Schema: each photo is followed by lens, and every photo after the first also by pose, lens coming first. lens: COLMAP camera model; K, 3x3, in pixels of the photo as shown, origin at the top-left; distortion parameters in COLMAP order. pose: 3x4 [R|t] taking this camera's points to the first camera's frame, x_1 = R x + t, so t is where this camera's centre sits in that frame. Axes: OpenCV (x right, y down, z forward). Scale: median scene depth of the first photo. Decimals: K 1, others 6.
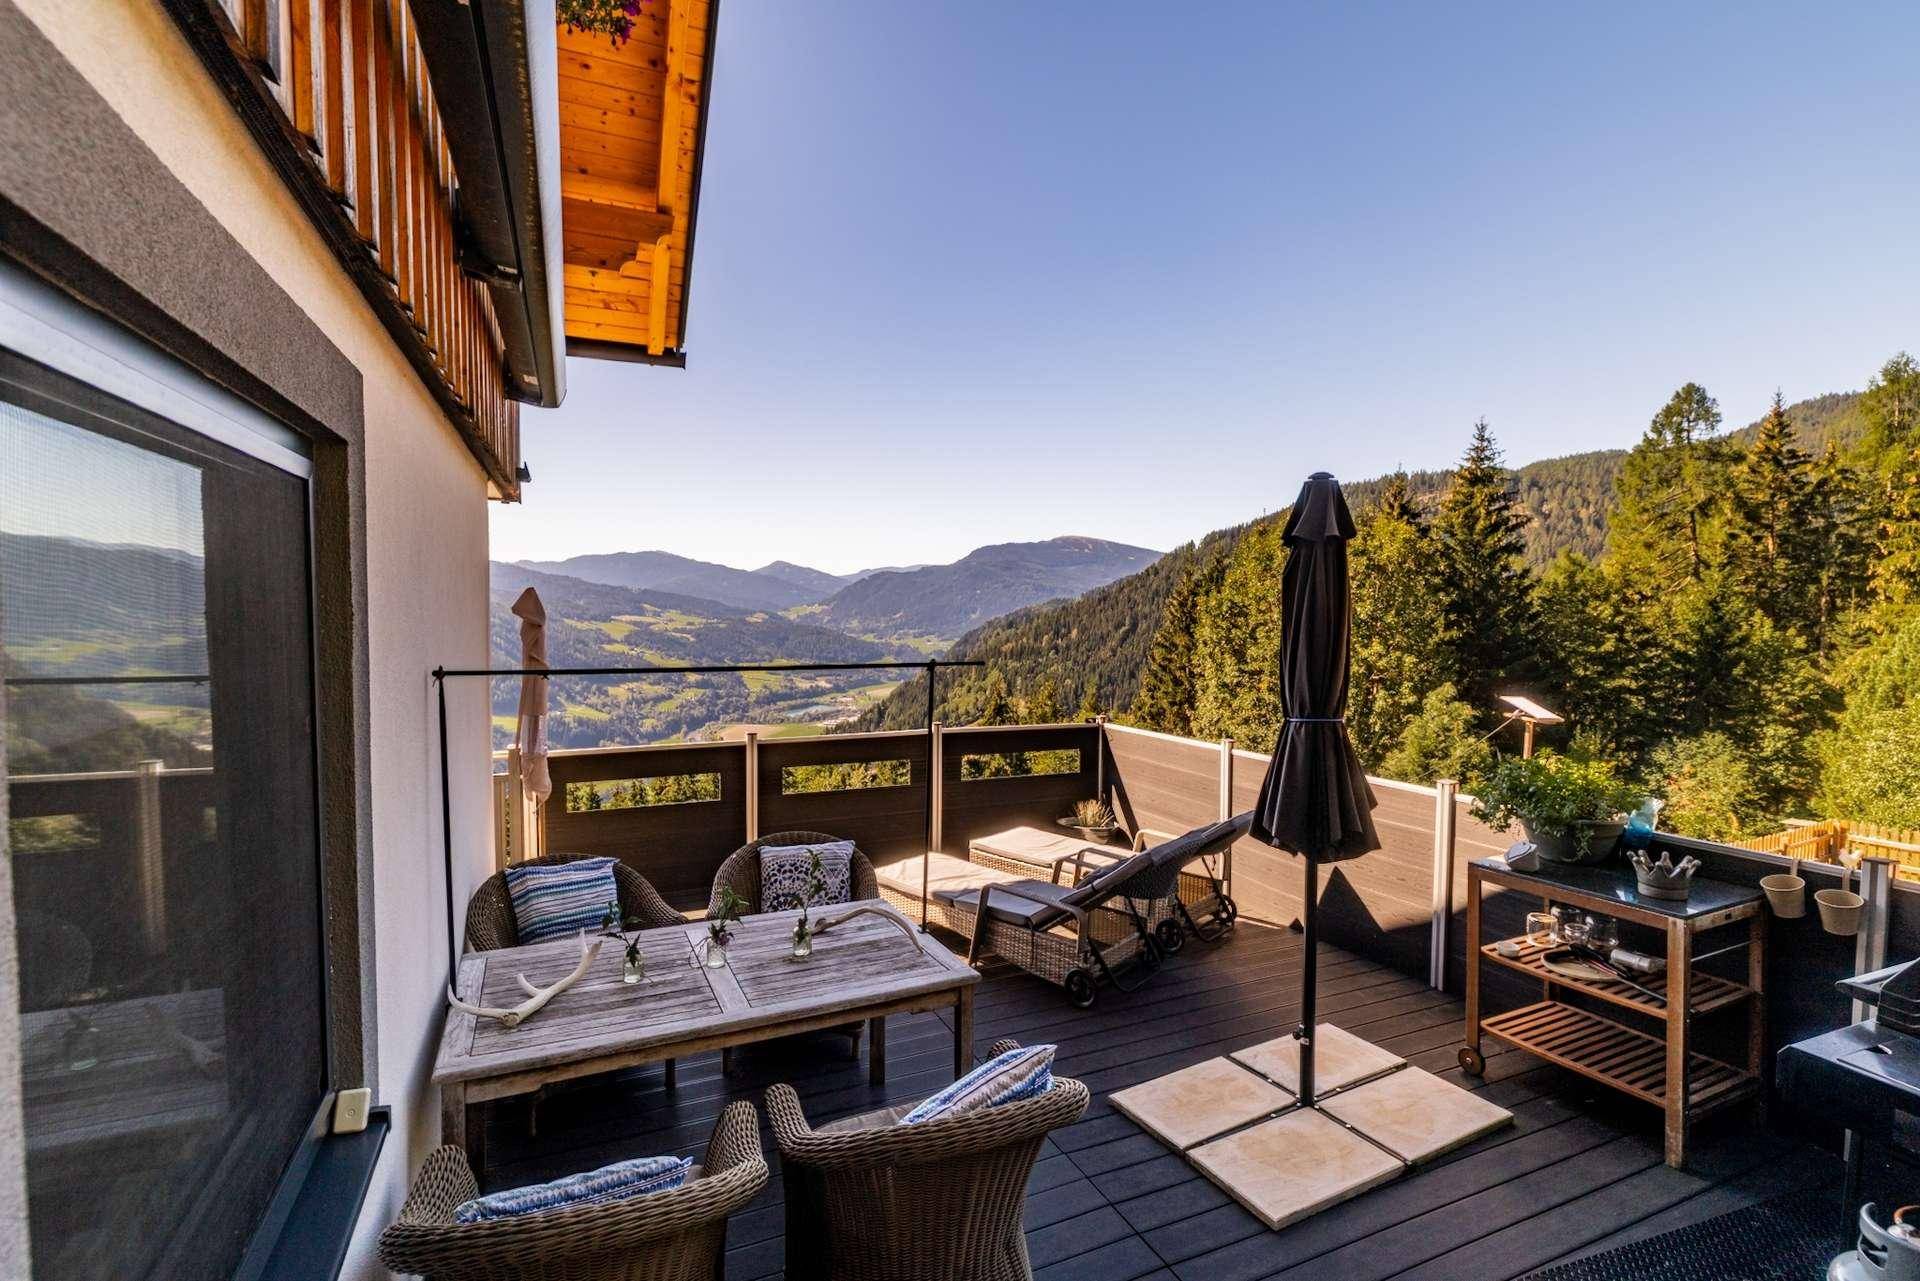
lens RADIAL K [[865.8, 0, 960.0], [0, 865.8, 640.5], [0, 0, 1]] dist [0.000989, -0.000405]
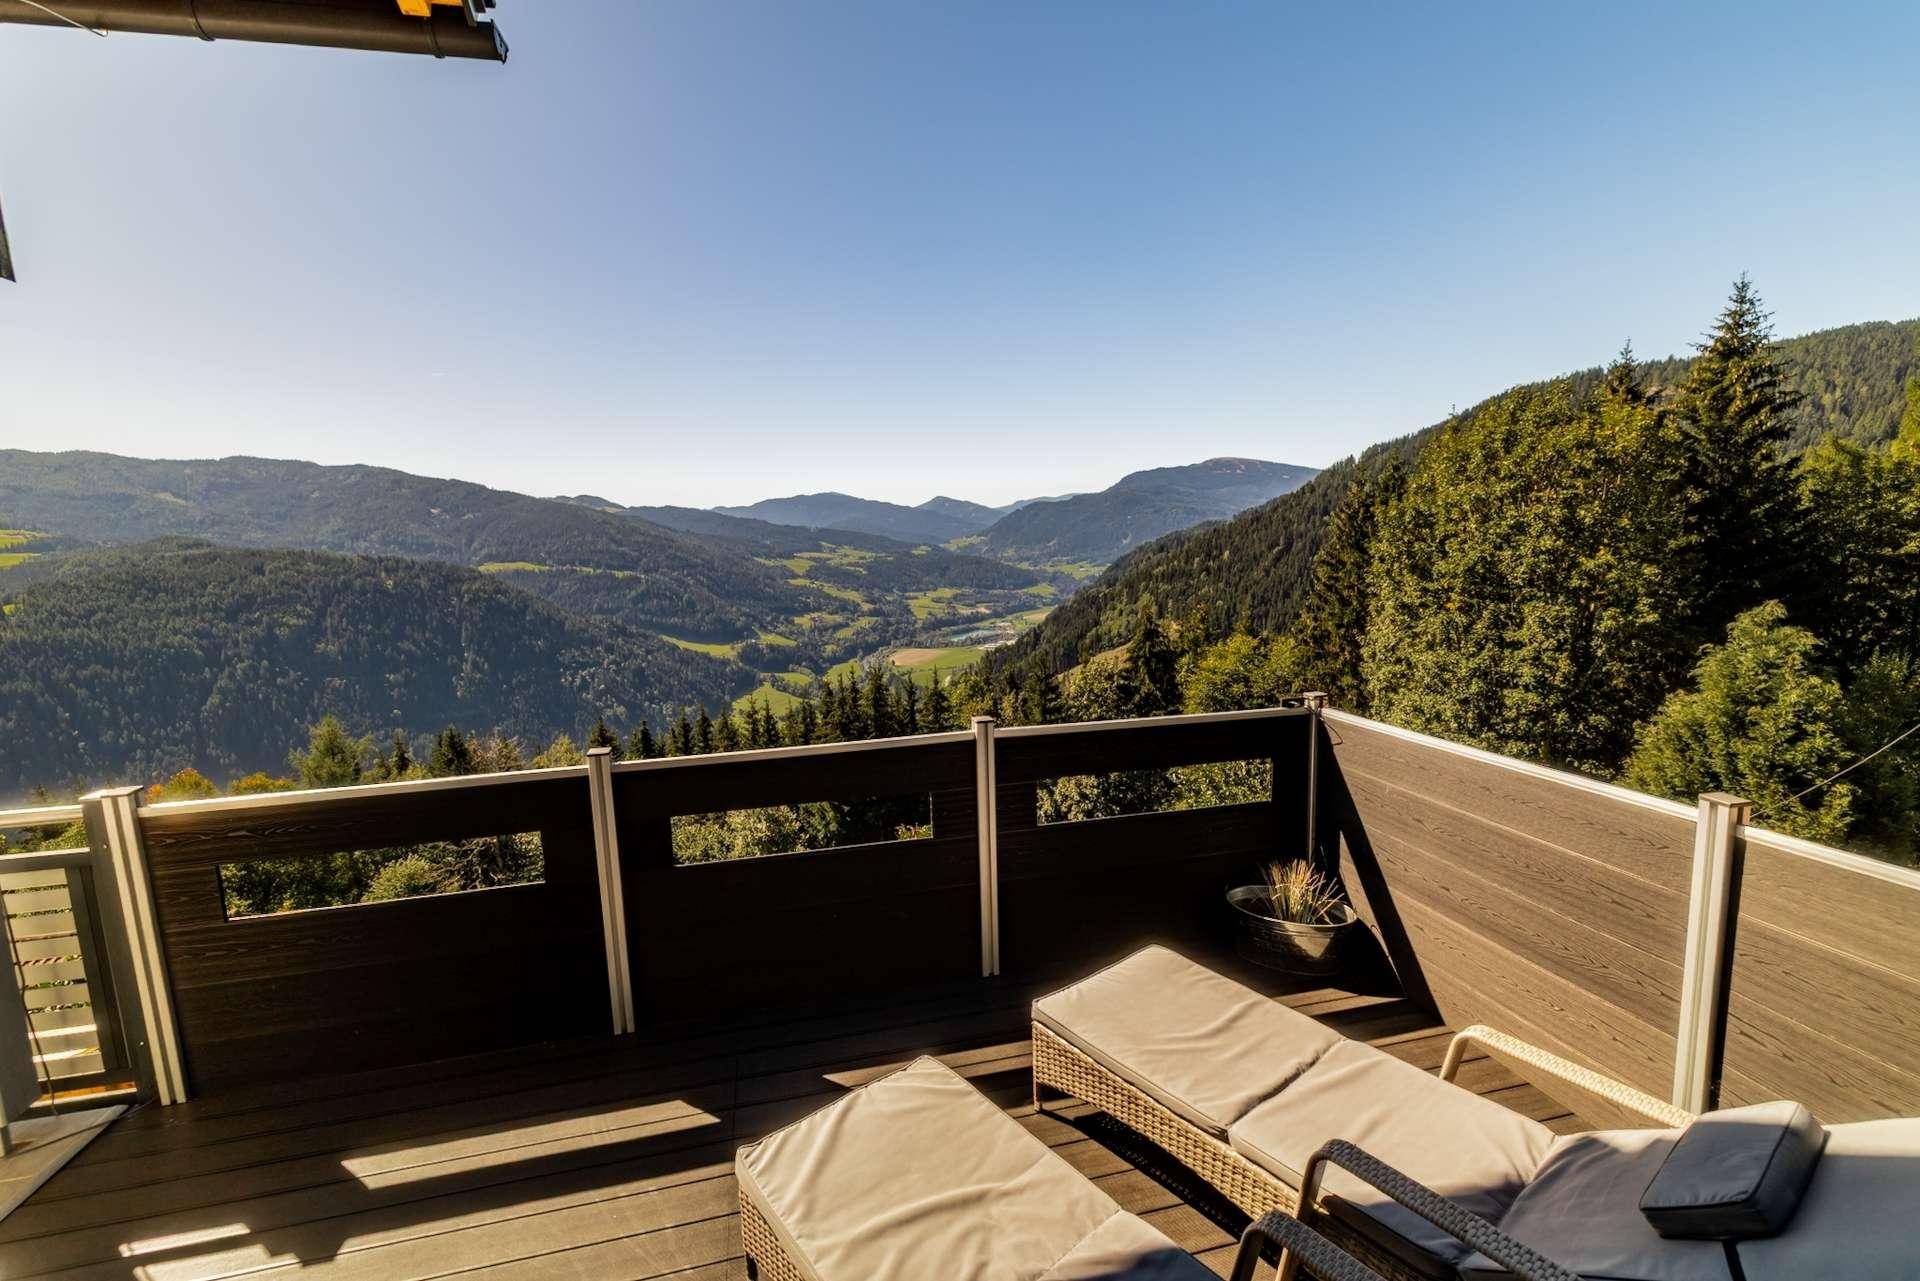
lens RADIAL K [[810.1, 0, 960.0], [0, 810.1, 640.5], [0, 0, 1]] dist [-0.007747, -0.000067]
pose [[0.982477, -0.014641, -0.185805, 0.006953], [0.031143, 0.995790, 0.086206, 0.001009], [0.183761, -0.090482, 0.978798, 0.077909]]
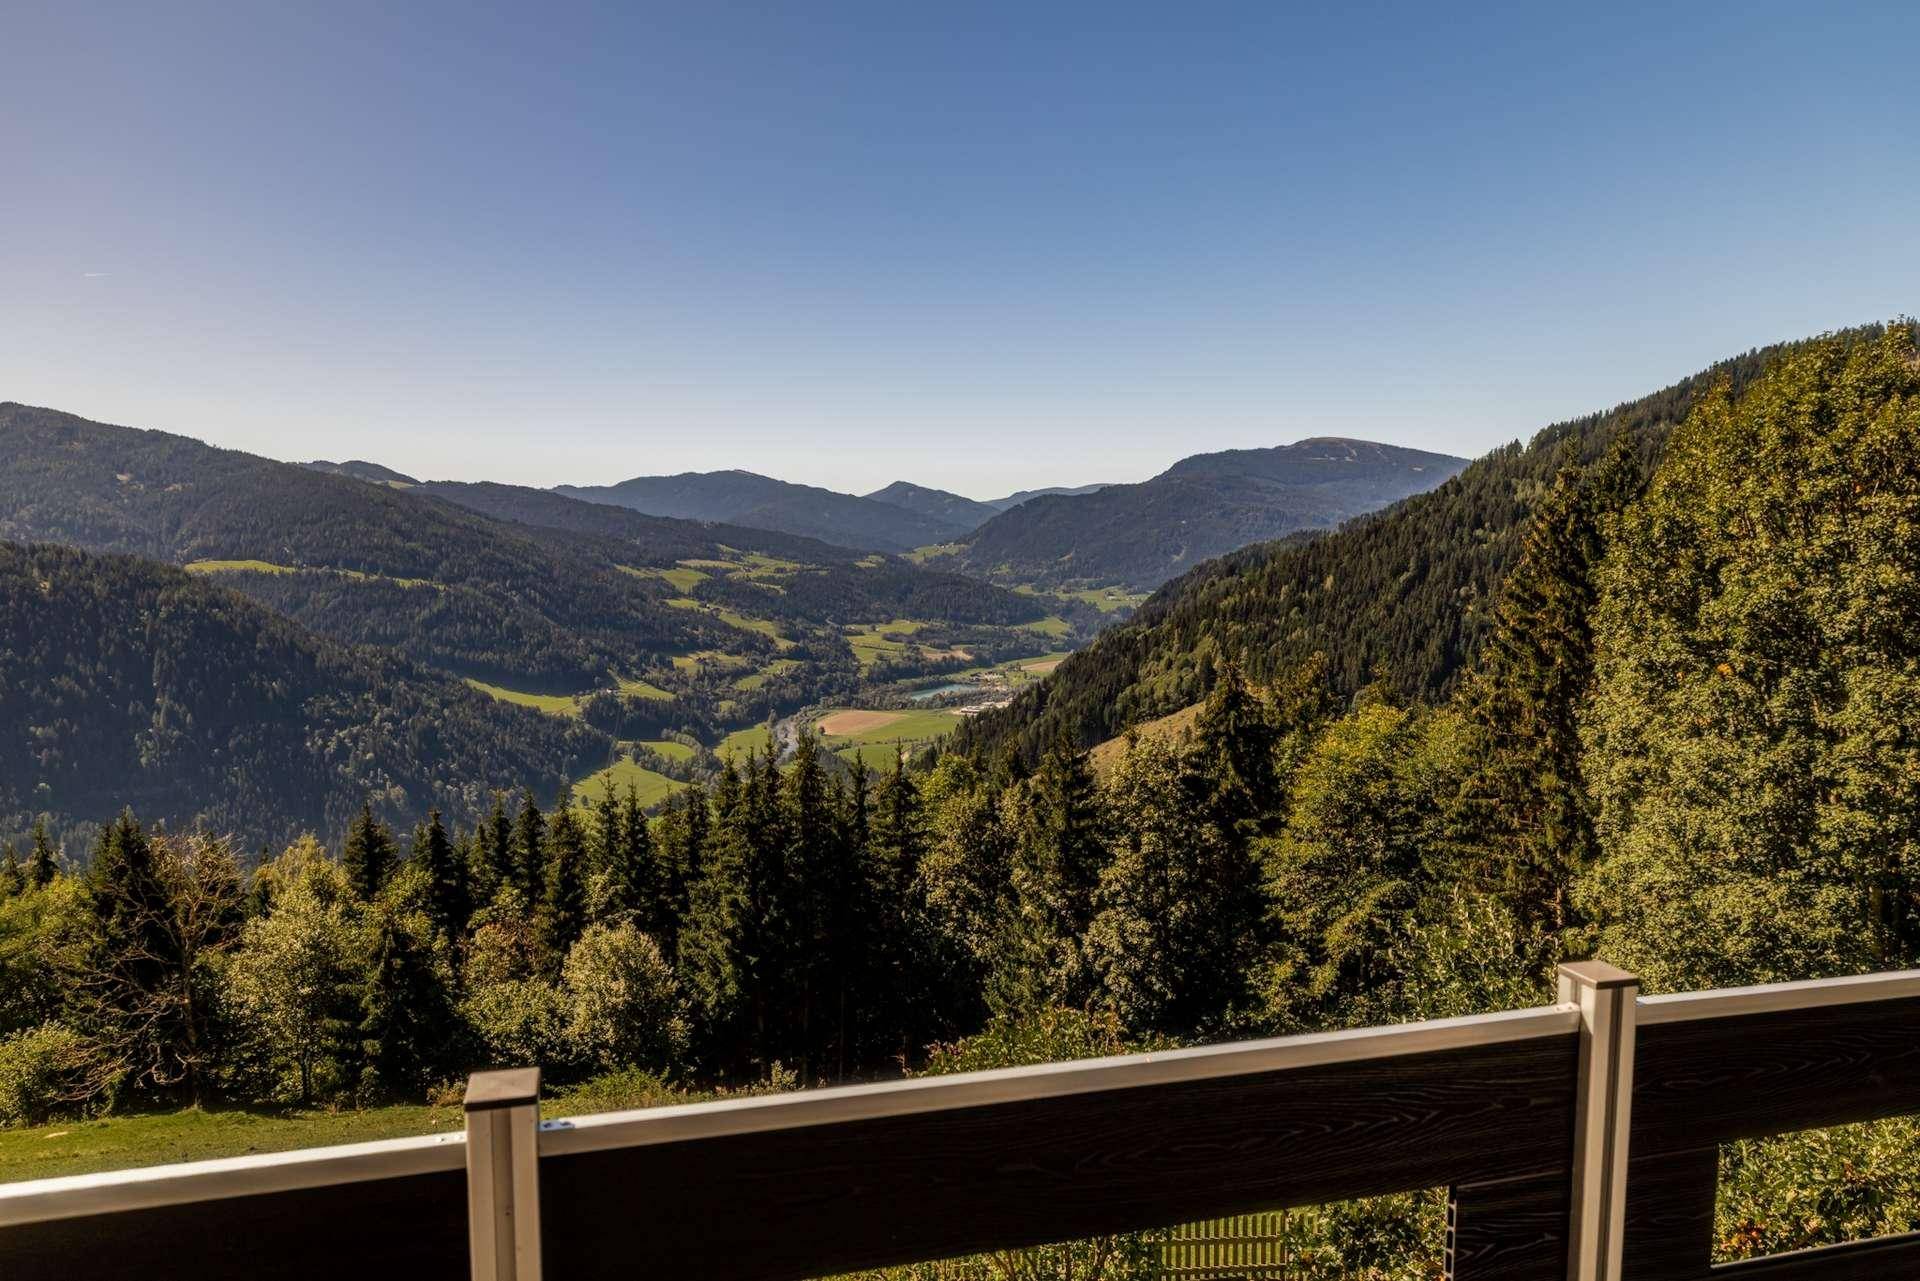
lens RADIAL K [[1225.4, 0, 960.0], [0, 1225.4, 640.5], [0, 0, 1]] dist [0.005333, -0.016719]
pose [[0.987642, 0.005570, -0.156629, -0.016884], [0.000421, 0.999270, 0.038191, 0.002651], [0.156728, -0.037785, 0.986919, 0.106221]]
